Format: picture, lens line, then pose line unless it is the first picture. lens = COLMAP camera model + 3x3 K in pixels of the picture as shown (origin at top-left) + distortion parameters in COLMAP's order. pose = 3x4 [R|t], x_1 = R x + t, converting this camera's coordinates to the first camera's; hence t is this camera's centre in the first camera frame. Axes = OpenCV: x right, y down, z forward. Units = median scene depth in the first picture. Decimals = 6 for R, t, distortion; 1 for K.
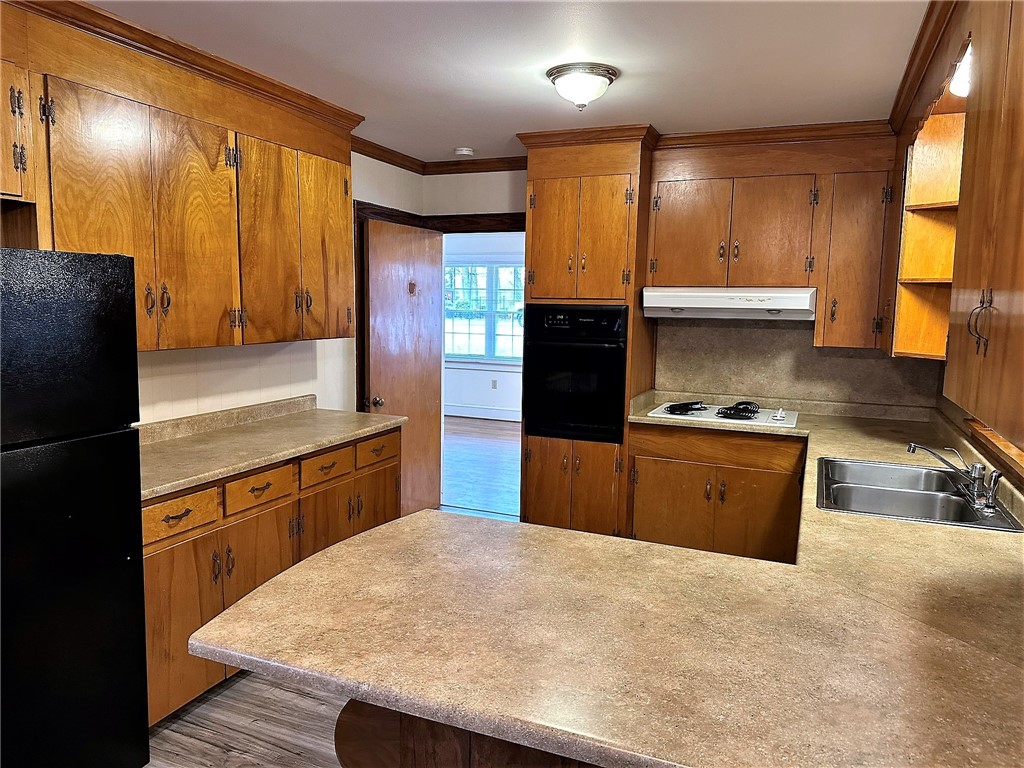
lens RADIAL K [[715.0, 0, 510.3], [0, 715.0, 375.5], [0, 0, 1]] dist [0.065809, -0.083746]
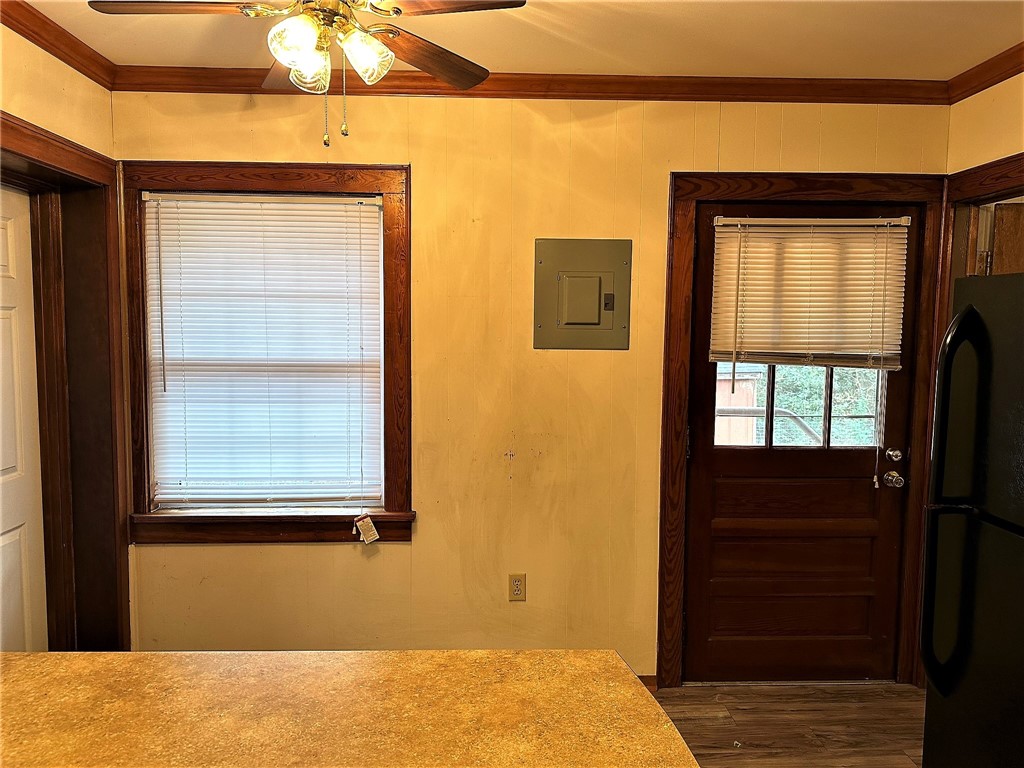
lens RADIAL K [[715.0, 0, 517.5], [0, 715.0, 384.3], [0, 0, 1]] dist [0.065809, -0.083746]
pose [[-0.902340, 0.009567, -0.430918, 0.055525], [-0.072352, 0.982206, 0.173311, -0.080446], [0.424908, 0.187563, -0.885592, 0.764228]]
